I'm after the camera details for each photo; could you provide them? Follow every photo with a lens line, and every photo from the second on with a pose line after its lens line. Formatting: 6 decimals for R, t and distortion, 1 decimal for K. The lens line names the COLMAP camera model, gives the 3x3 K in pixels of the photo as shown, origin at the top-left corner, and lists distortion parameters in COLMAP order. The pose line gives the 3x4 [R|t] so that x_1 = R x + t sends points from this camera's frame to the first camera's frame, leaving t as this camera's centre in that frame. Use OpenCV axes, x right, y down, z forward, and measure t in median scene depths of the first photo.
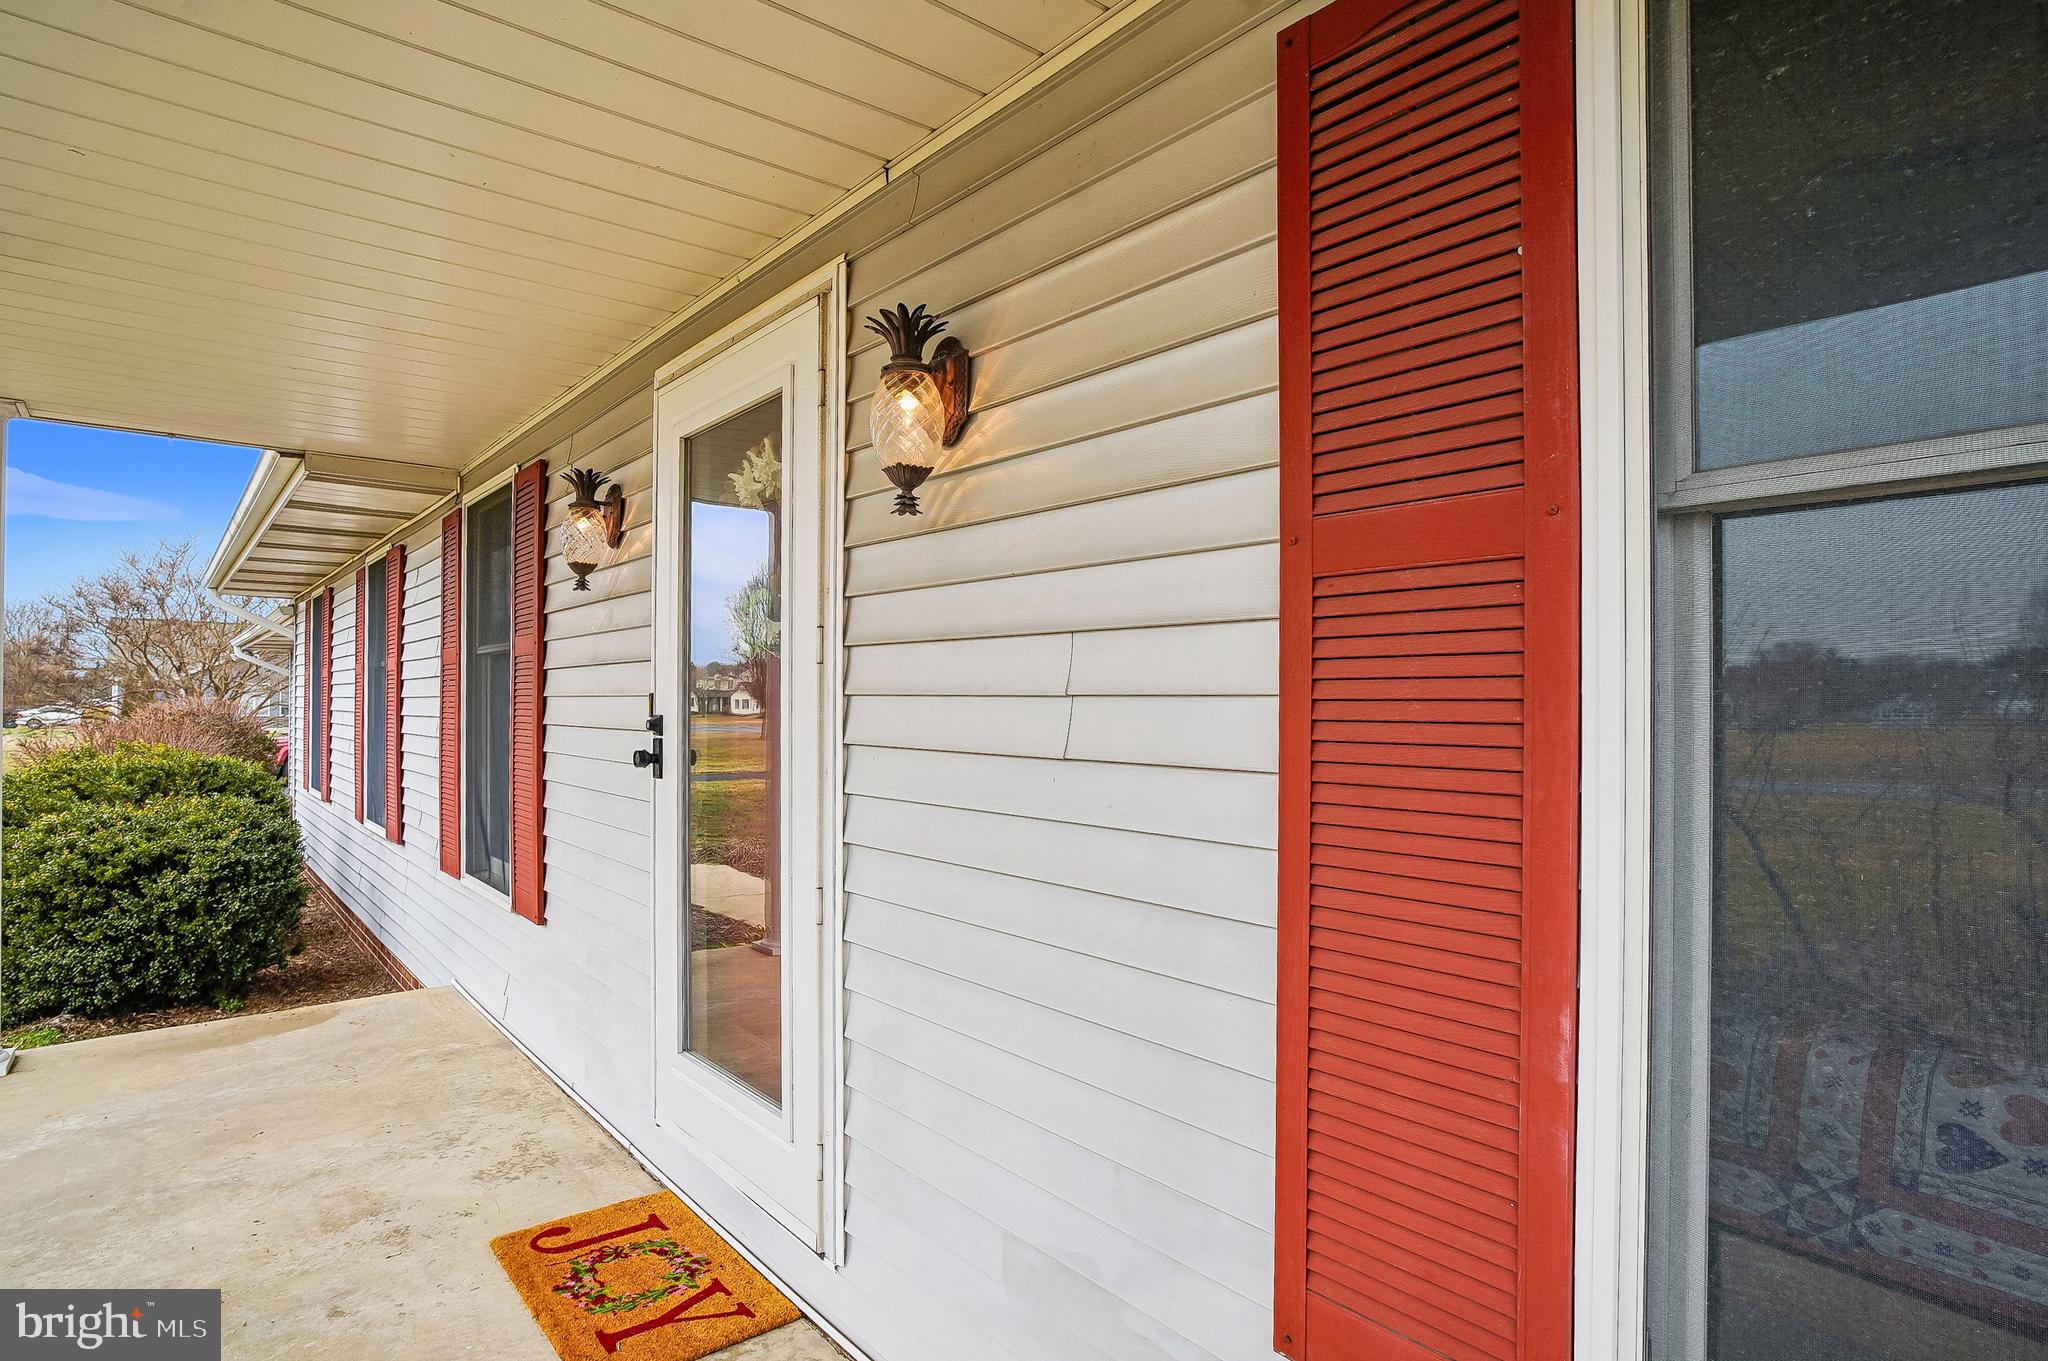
lens RADIAL K [[1090.4, 0, 1018.6], [0, 1090.4, 698.8], [0, 0, 1]] dist [-0.047650, 0.020124]
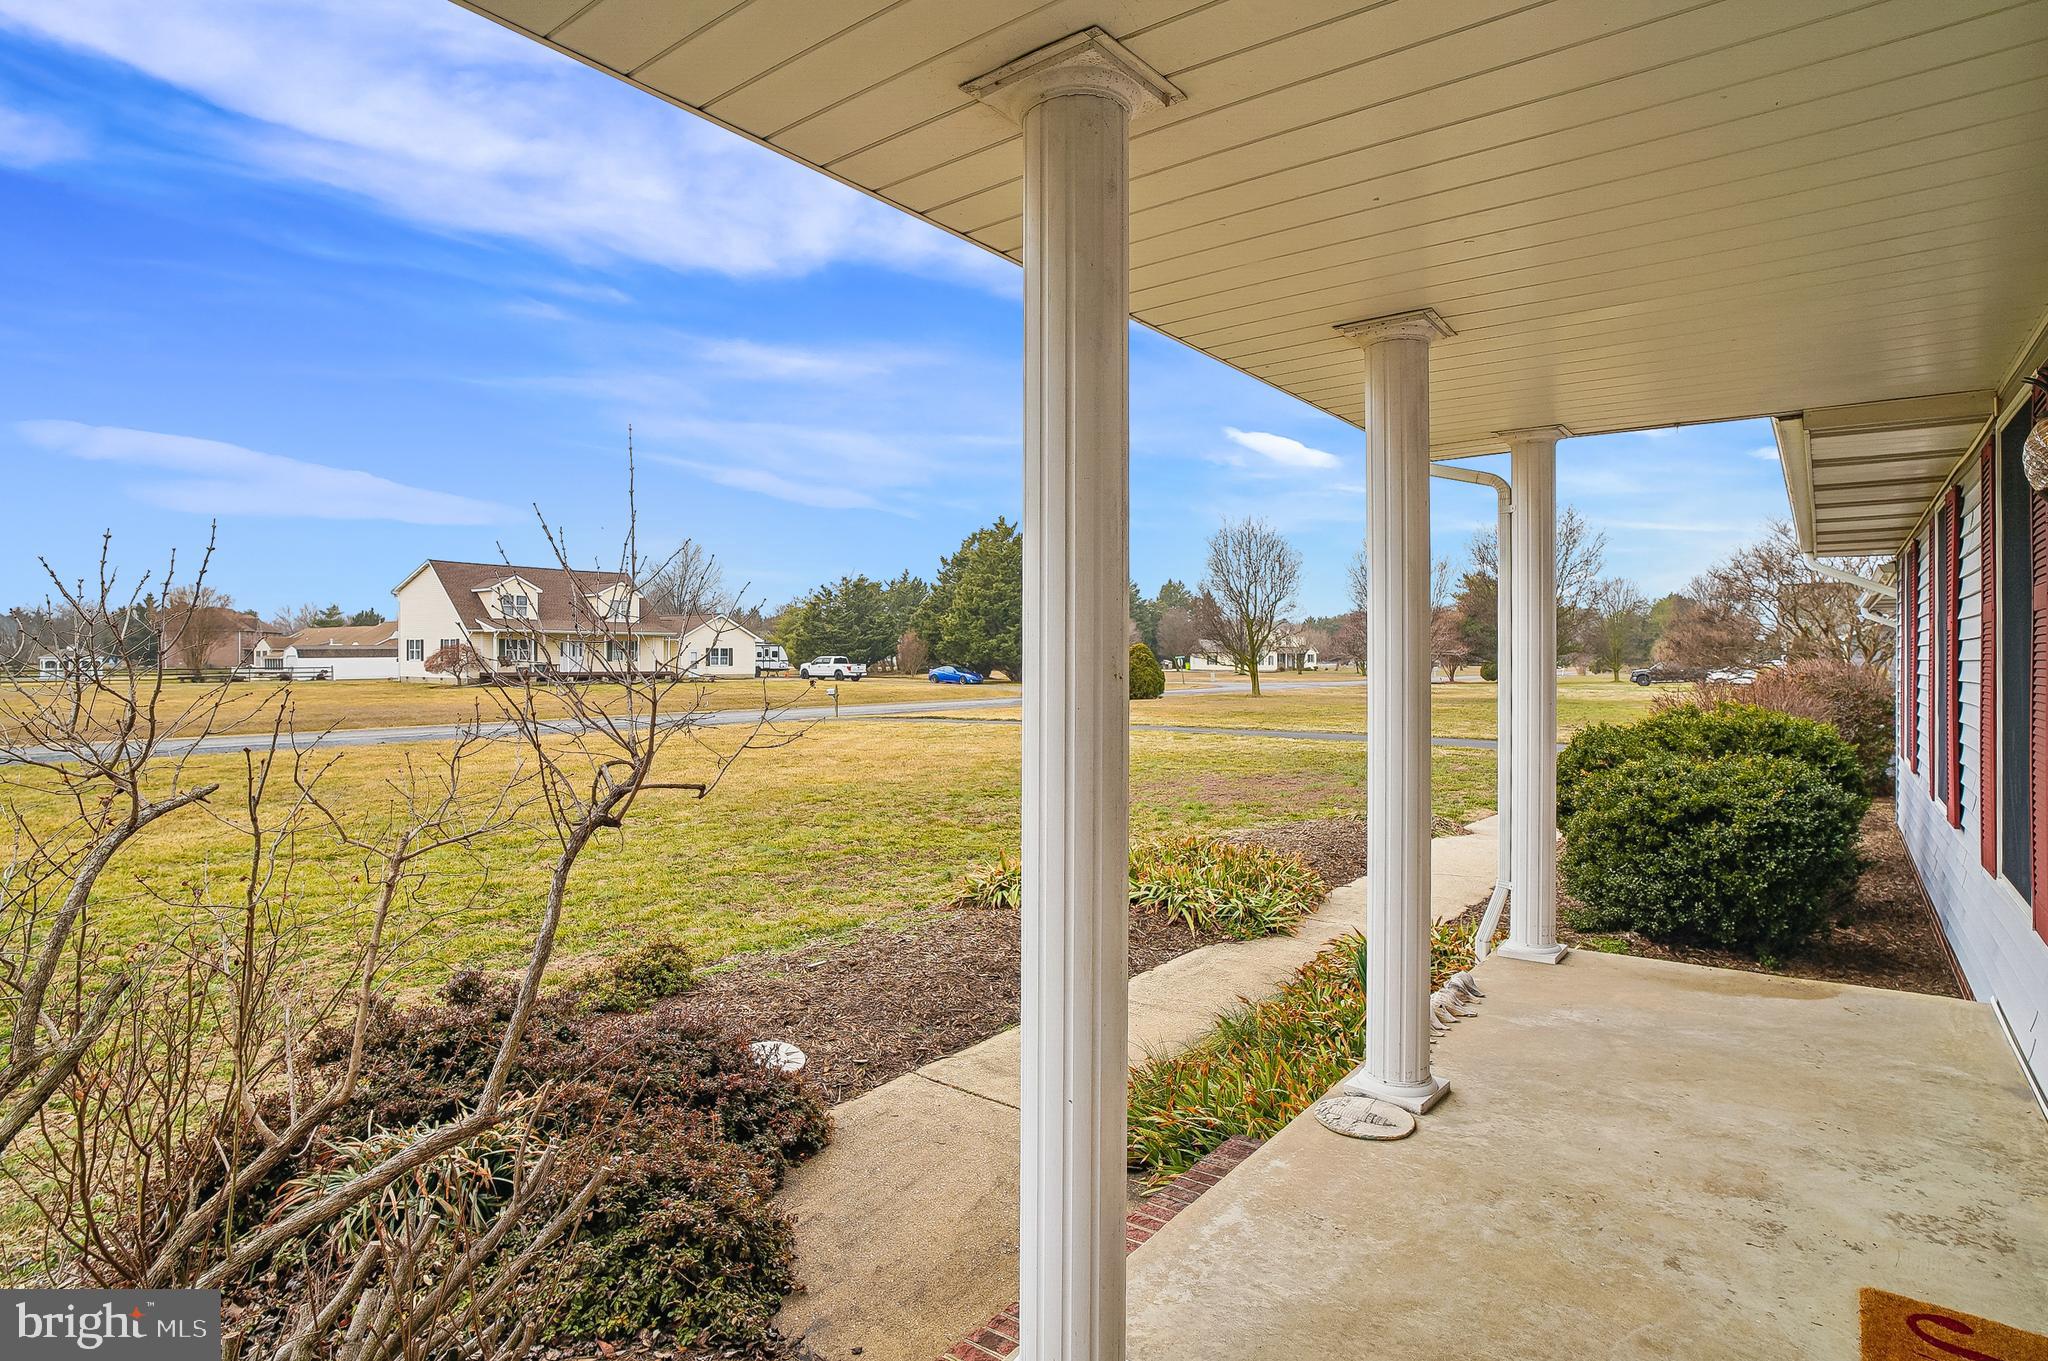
lens RADIAL K [[1090.4, 0, 1027.2], [0, 1090.4, 661.7], [0, 0, 1]] dist [-0.047650, 0.020124]
pose [[0.219612, -0.002653, -0.975584, 0.114288], [0.005436, 0.999984, -0.001496, -0.003904], [0.975572, -0.004974, 0.219623, 0.082694]]
